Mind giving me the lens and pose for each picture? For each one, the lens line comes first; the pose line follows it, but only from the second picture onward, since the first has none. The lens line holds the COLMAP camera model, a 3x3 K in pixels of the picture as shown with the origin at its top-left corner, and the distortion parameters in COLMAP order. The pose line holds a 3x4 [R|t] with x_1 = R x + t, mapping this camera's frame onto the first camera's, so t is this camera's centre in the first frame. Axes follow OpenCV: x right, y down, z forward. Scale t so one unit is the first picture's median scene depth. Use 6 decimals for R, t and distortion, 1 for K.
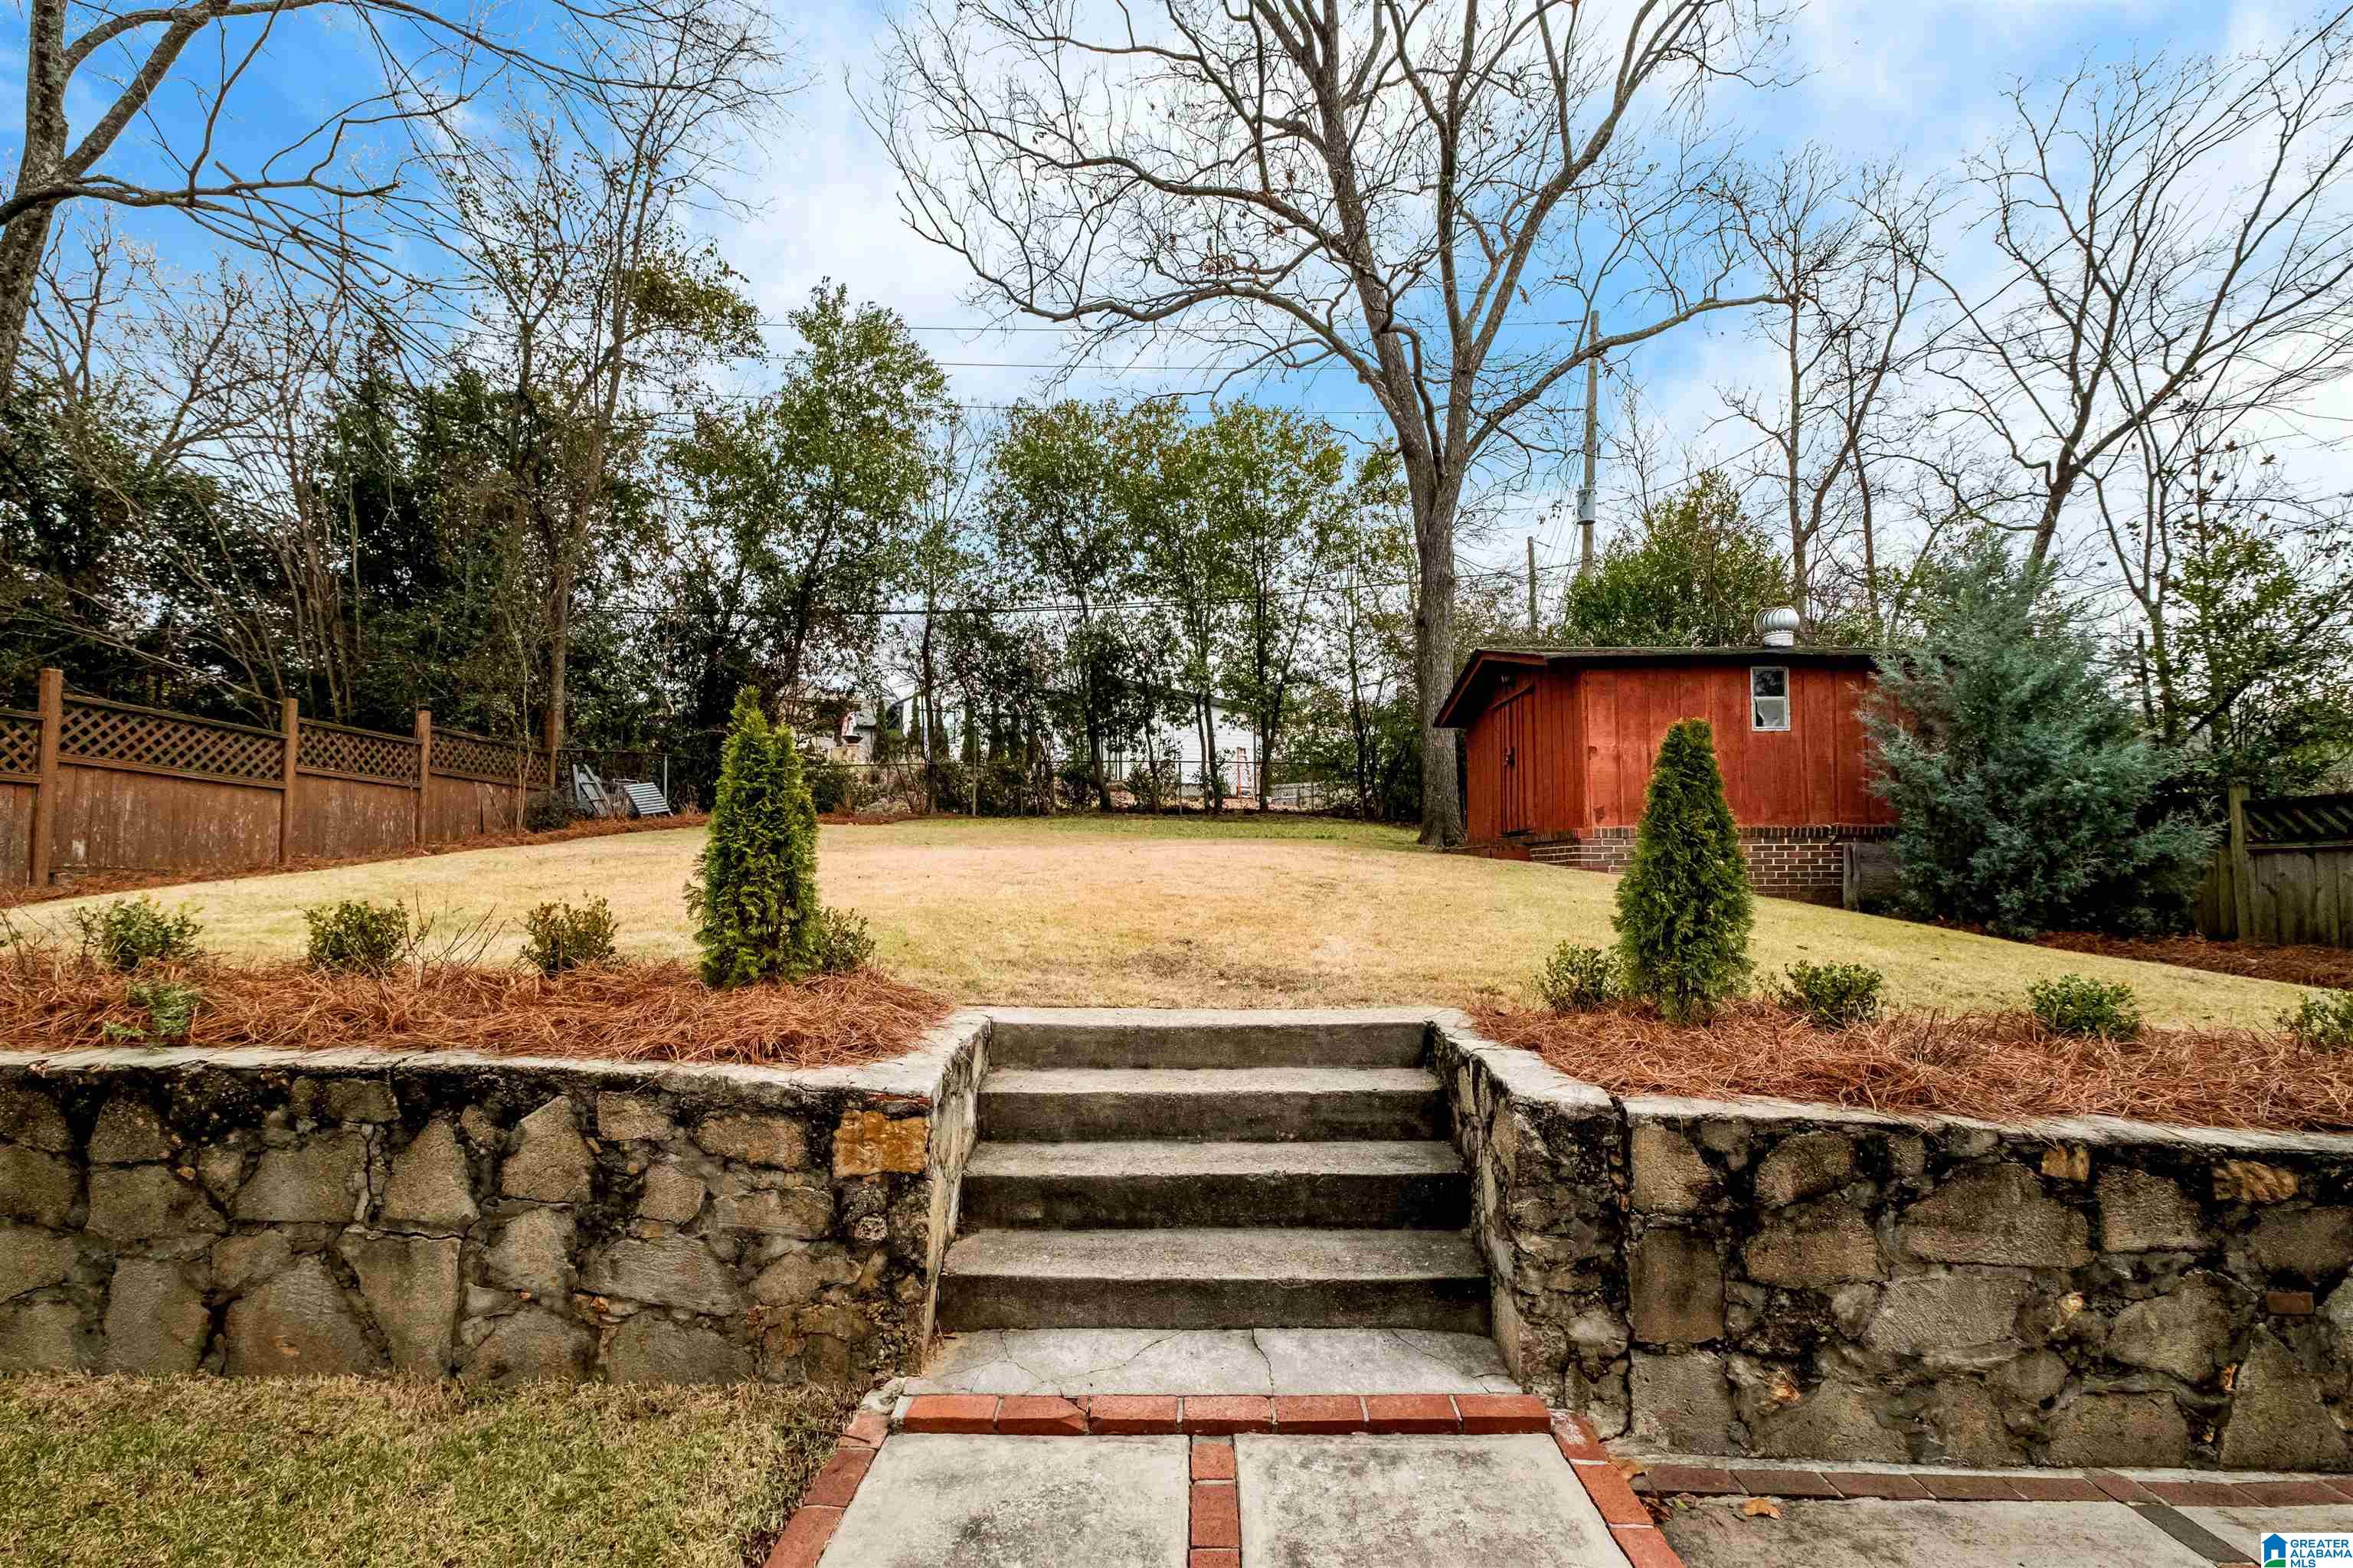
lens RADIAL K [[1056.9, 0, 1184.2], [0, 1056.9, 796.3], [0, 0, 1]] dist [-0.002816, 0.000045]
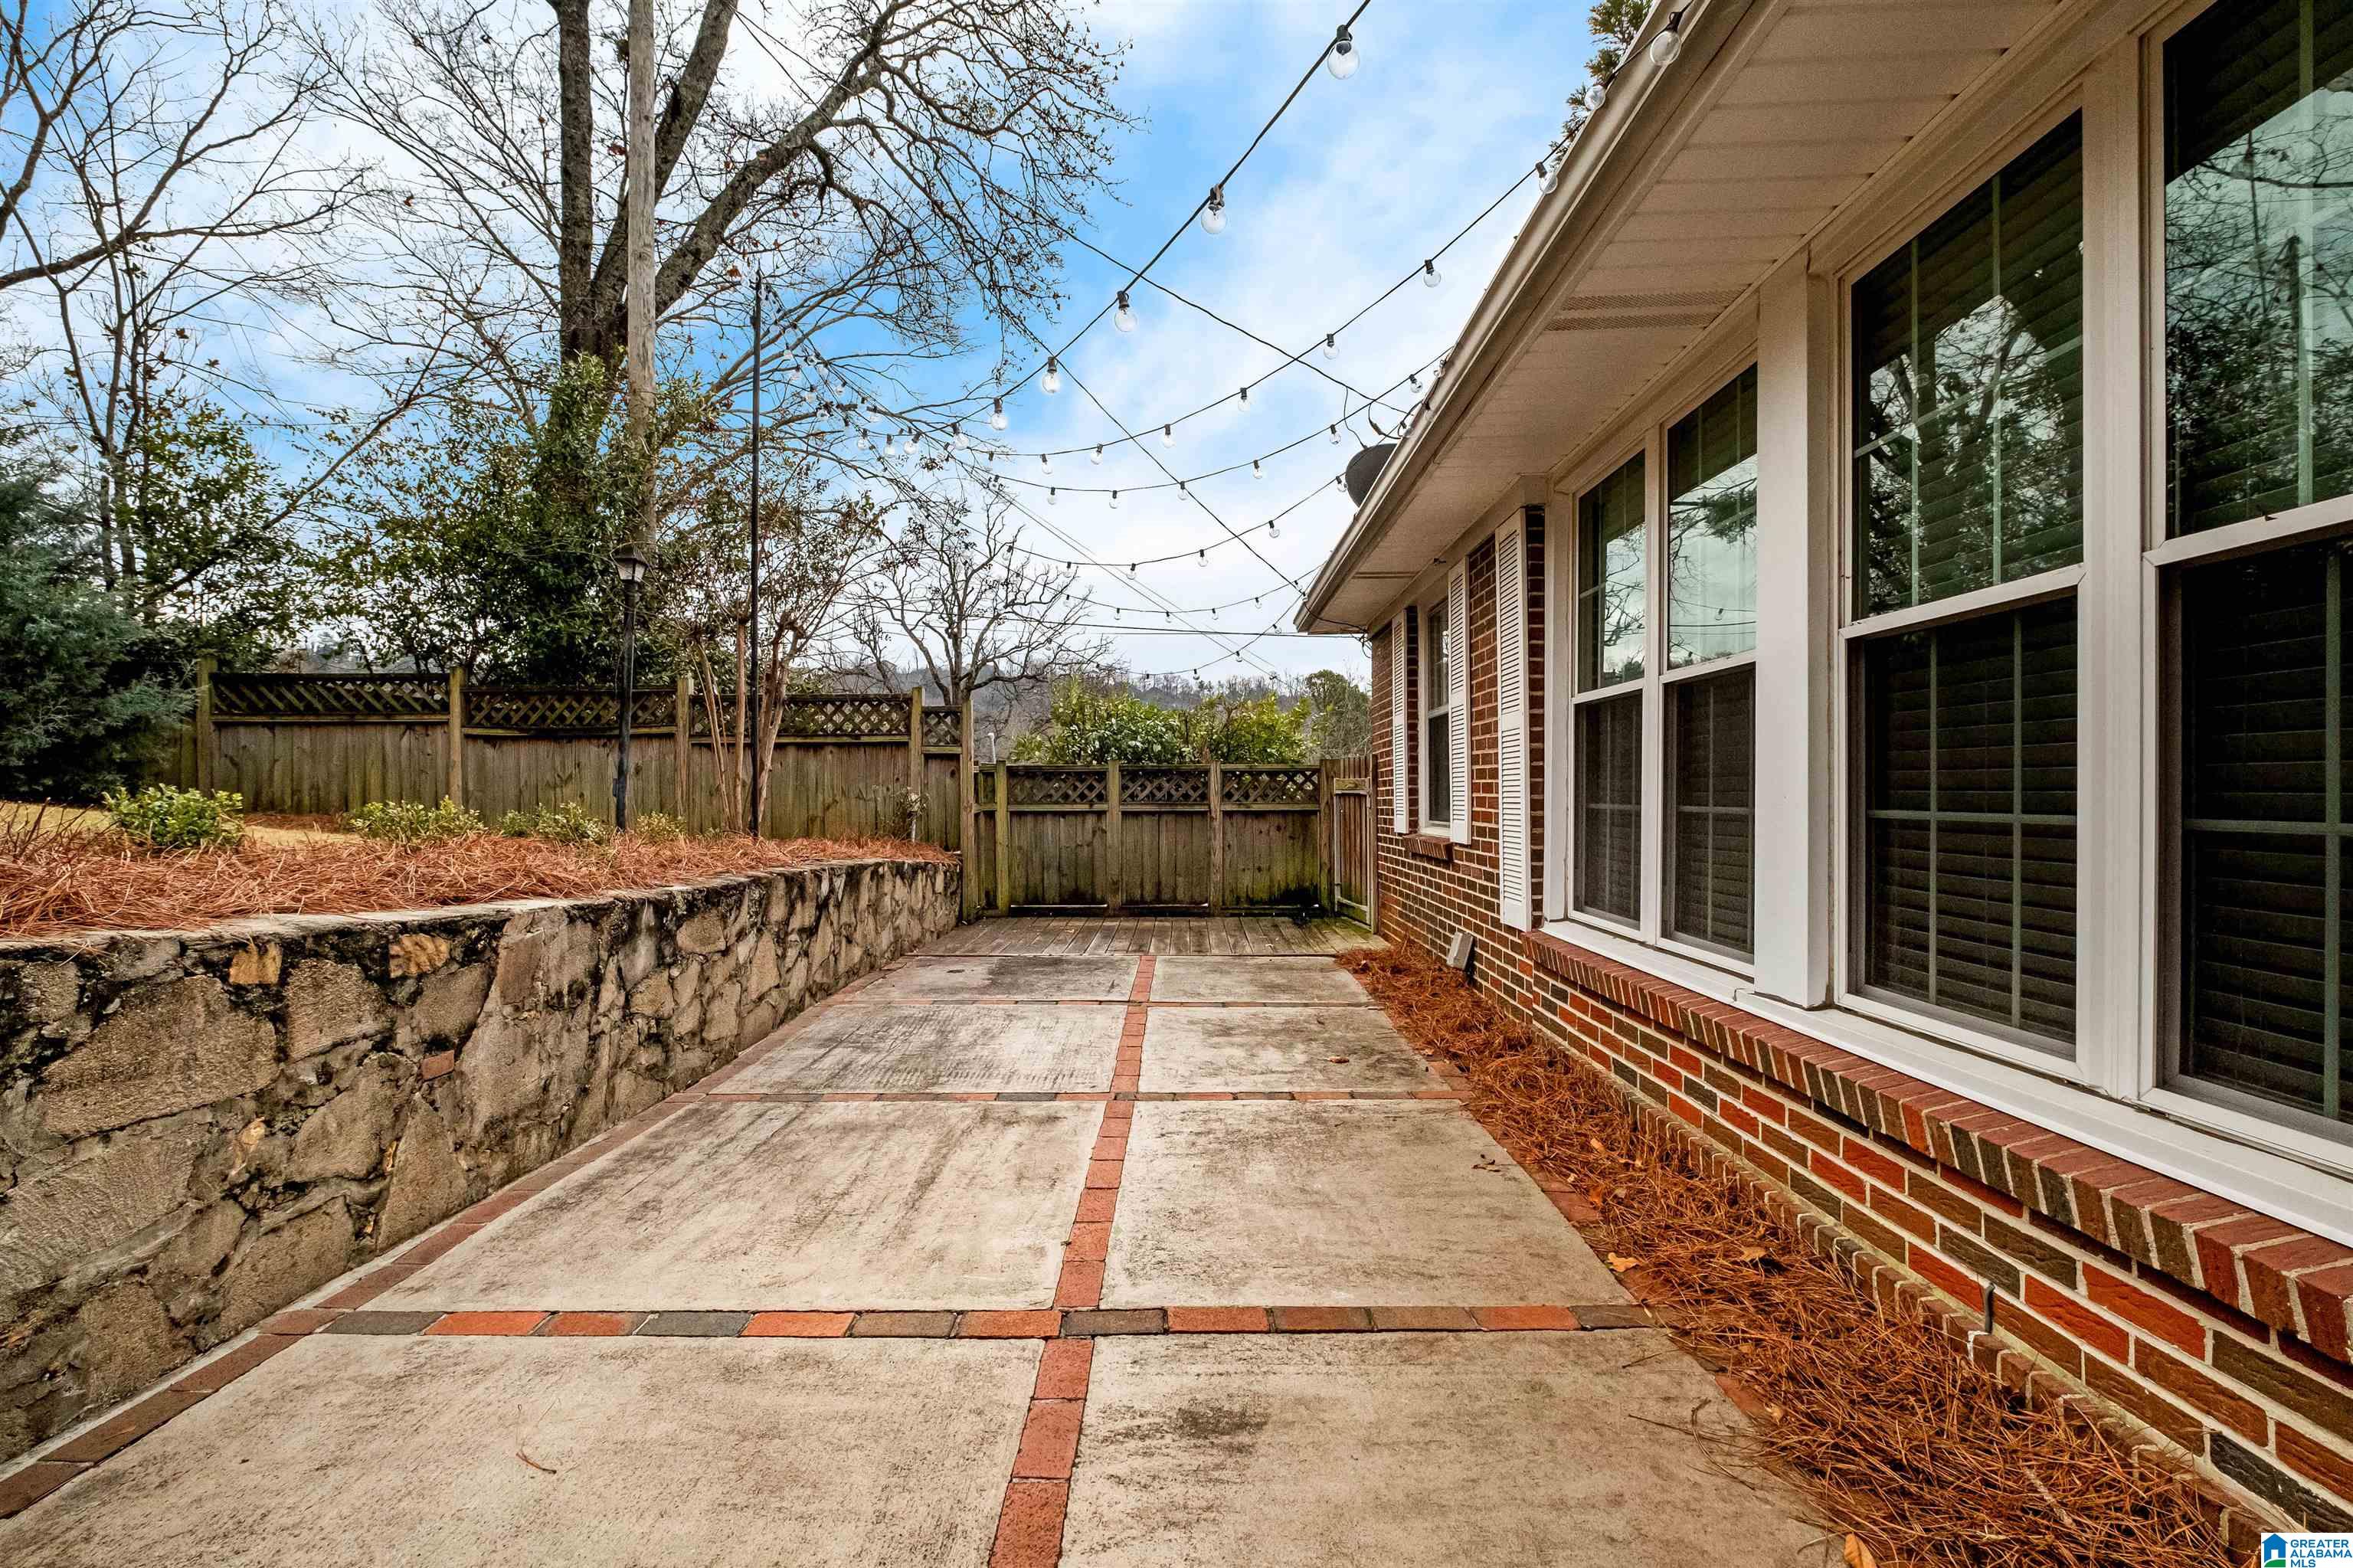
lens RADIAL K [[1056.9, 0, 1184.2], [0, 1056.9, 796.3], [0, 0, 1]] dist [-0.002816, 0.000045]
pose [[-0.007689, -0.003468, 0.999964, 0.019177], [-0.078993, 0.996871, 0.002850, 0.160392], [-0.996846, -0.078968, -0.007938, 0.306376]]
